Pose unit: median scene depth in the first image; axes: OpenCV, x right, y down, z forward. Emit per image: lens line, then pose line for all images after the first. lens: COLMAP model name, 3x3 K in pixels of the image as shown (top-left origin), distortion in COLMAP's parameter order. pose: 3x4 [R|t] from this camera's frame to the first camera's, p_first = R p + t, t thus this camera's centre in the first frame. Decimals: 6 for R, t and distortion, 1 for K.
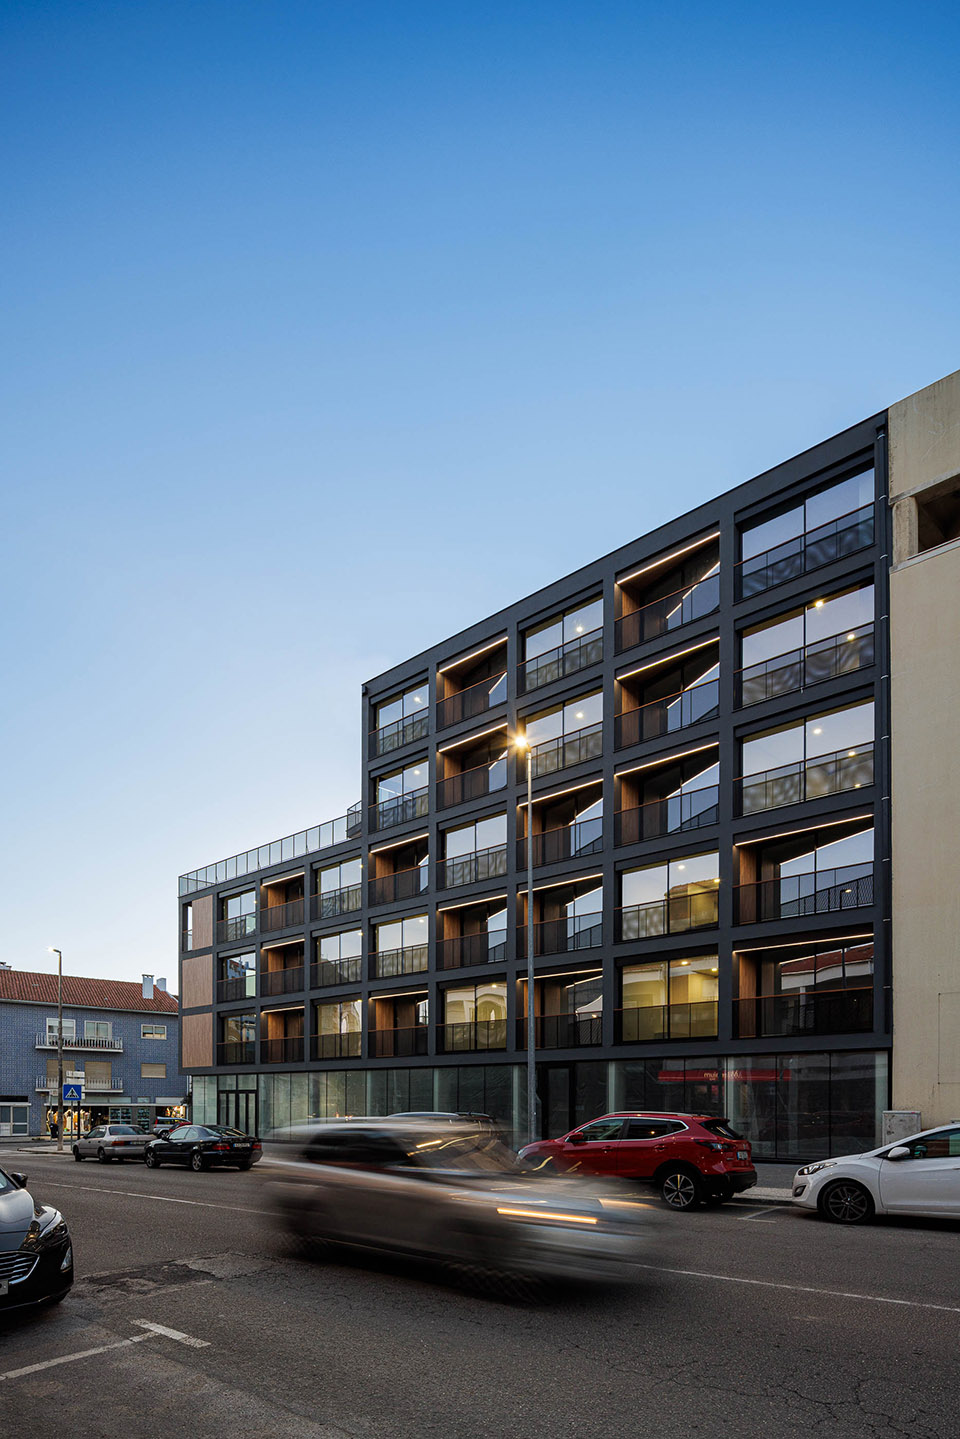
lens RADIAL K [[882.0, 0, 480.0], [0, 882.0, 719.5], [0, 0, 1]] dist [-0.003142, 0.000113]
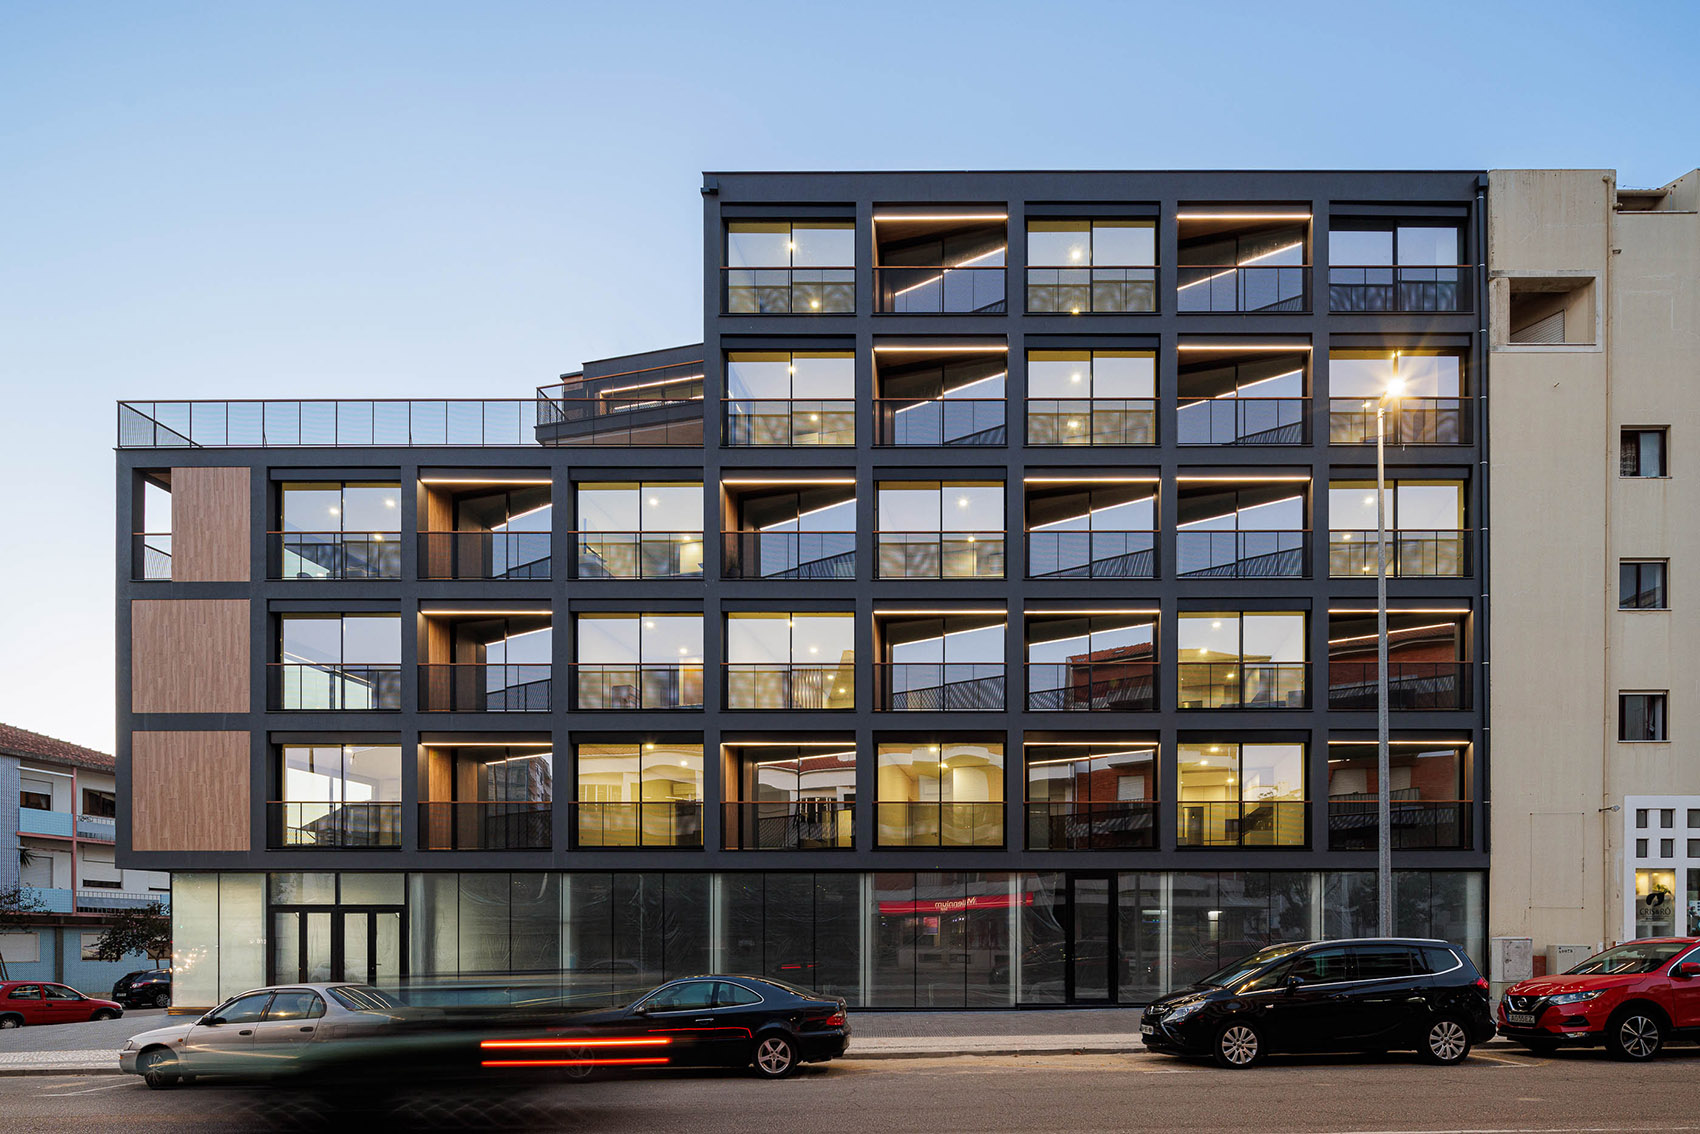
lens RADIAL K [[1042.0, 0, 850.0], [0, 1042.0, 613.4], [0, 0, 1]] dist [-0.003142, 0.000113]
pose [[0.689271, 0.207776, 0.694071, -0.430271], [-0.286569, 0.958057, -0.002214, 0.180995], [-0.665420, -0.197373, 0.719903, 0.419908]]
